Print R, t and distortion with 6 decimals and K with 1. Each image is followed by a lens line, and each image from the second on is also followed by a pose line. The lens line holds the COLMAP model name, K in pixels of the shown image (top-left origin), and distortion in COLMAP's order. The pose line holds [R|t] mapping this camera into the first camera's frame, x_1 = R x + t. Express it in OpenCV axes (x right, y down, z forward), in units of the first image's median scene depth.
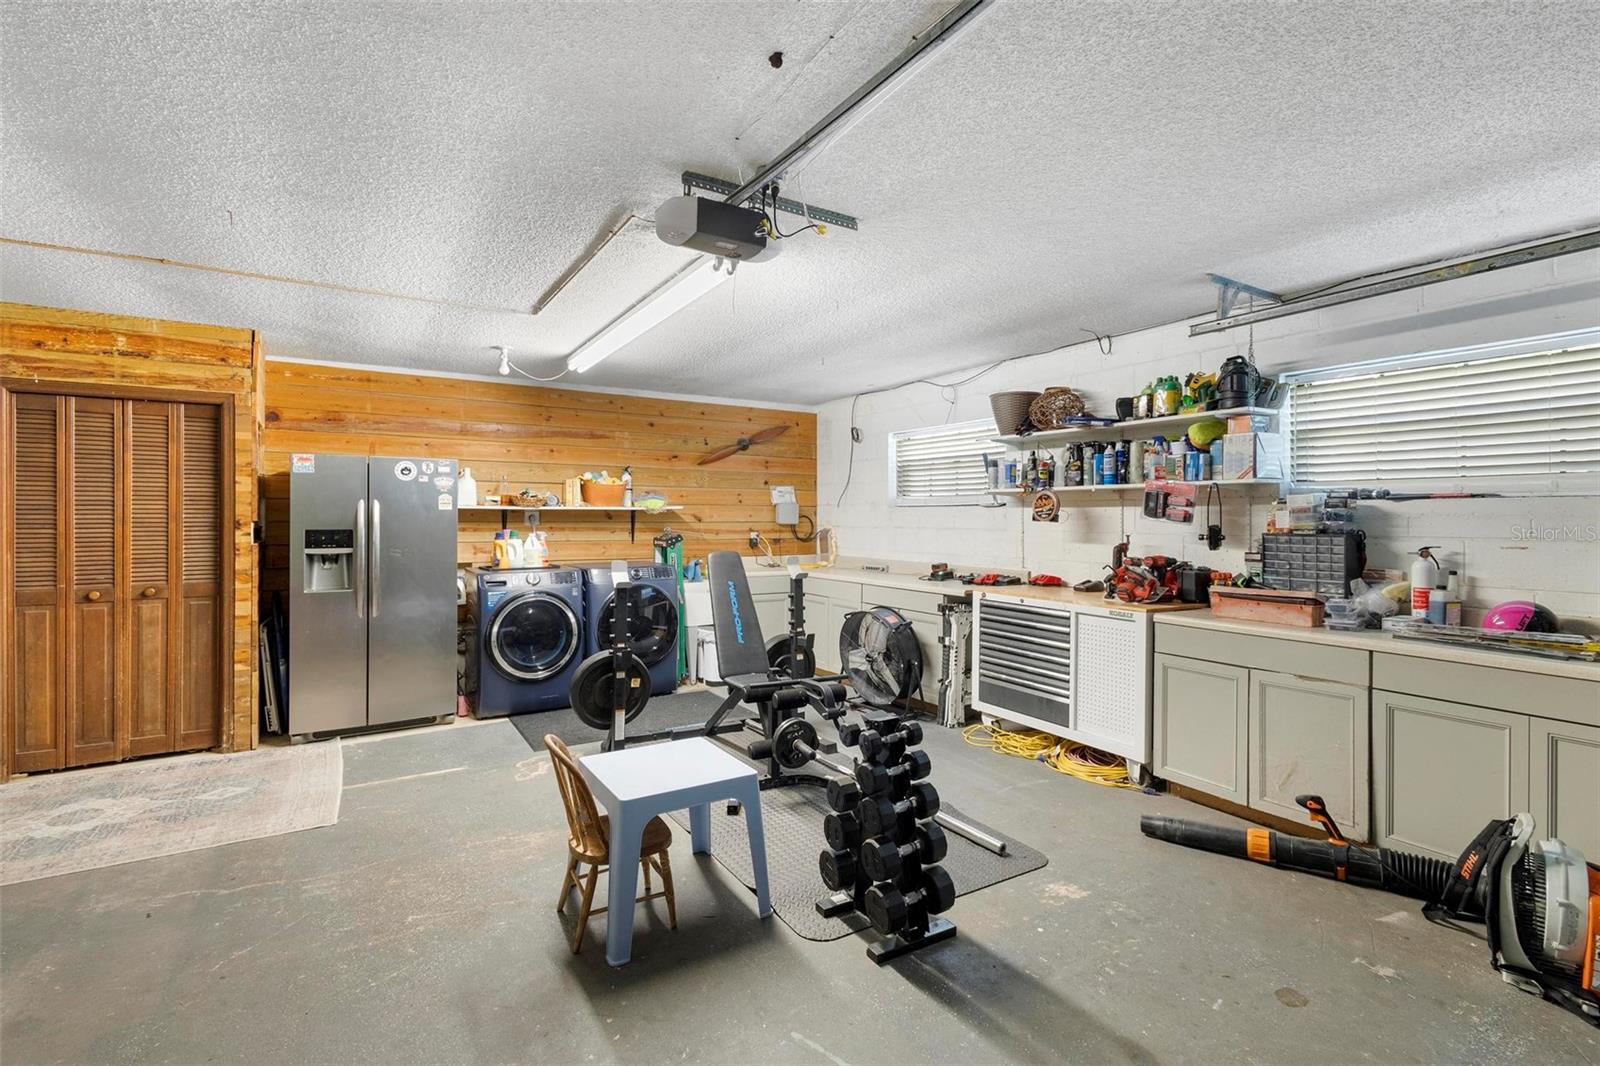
lens RADIAL K [[732.3, 0, 800.3], [0, 732.3, 530.7], [0, 0, 1]] dist [0.014626, -0.005311]
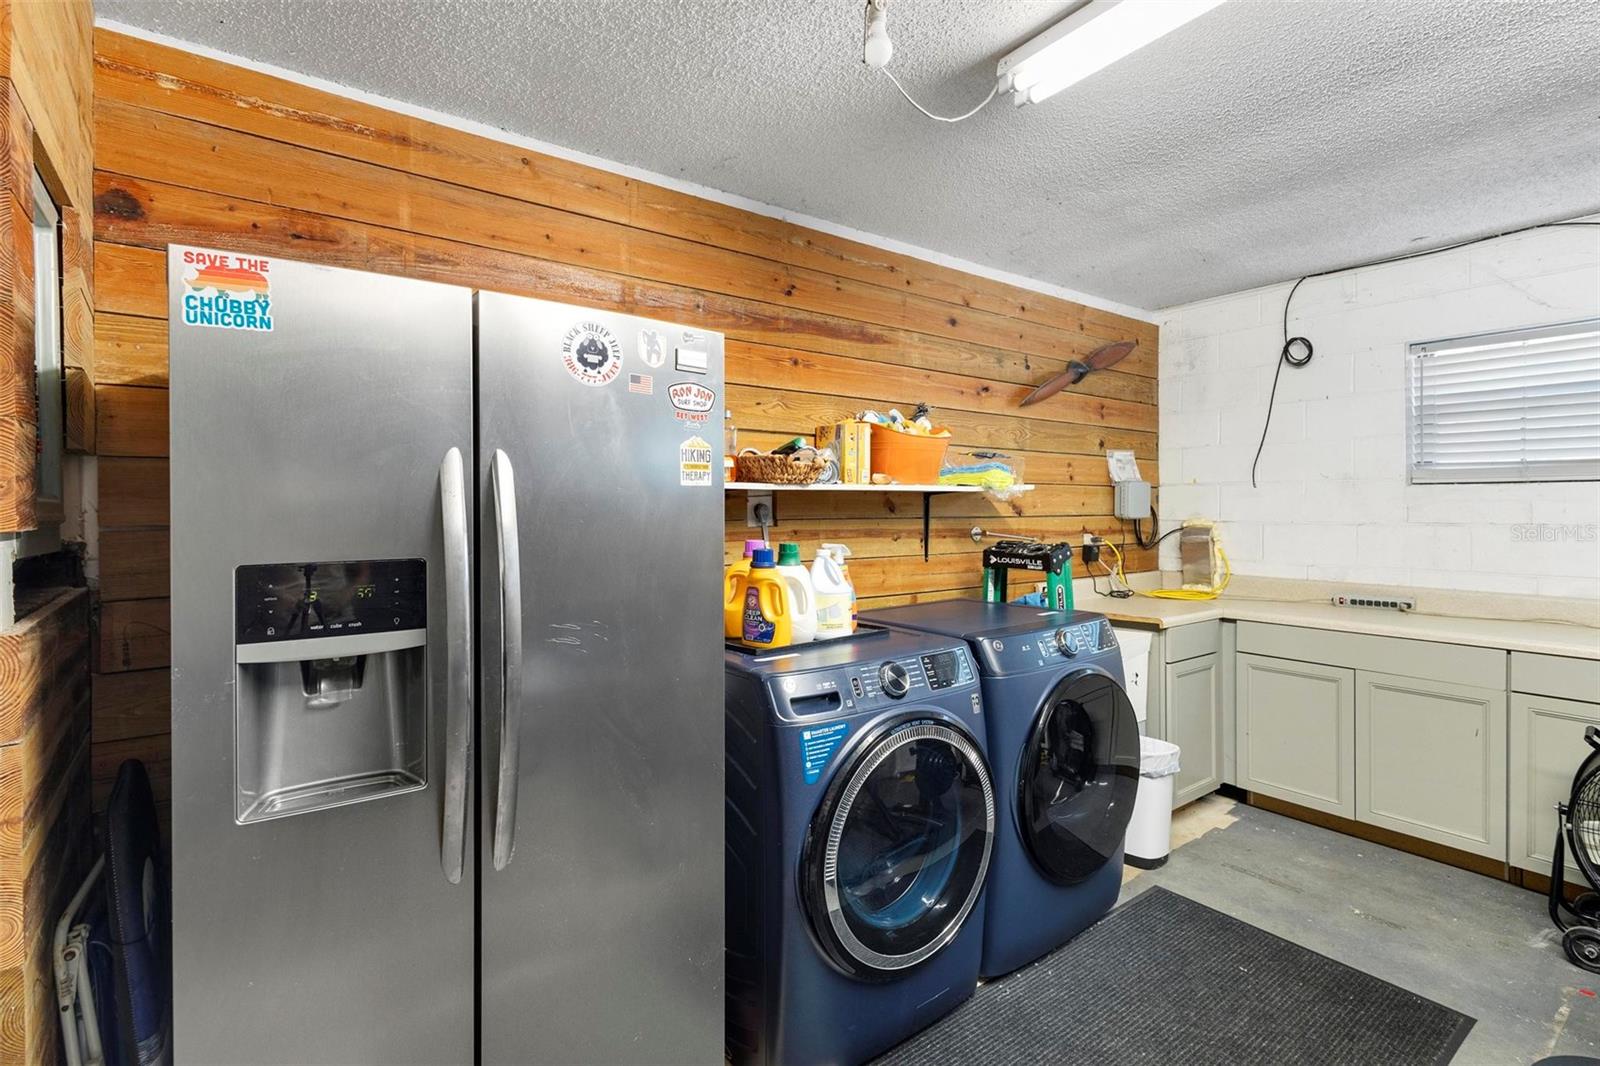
lens RADIAL K [[732.3, 0, 799.2], [0, 732.3, 522.5], [0, 0, 1]] dist [0.014626, -0.005311]
pose [[0.996867, -0.007299, 0.078756, -0.375323], [0.007095, 0.999971, 0.002870, -0.011151], [-0.078774, -0.002303, 0.996890, 0.550830]]
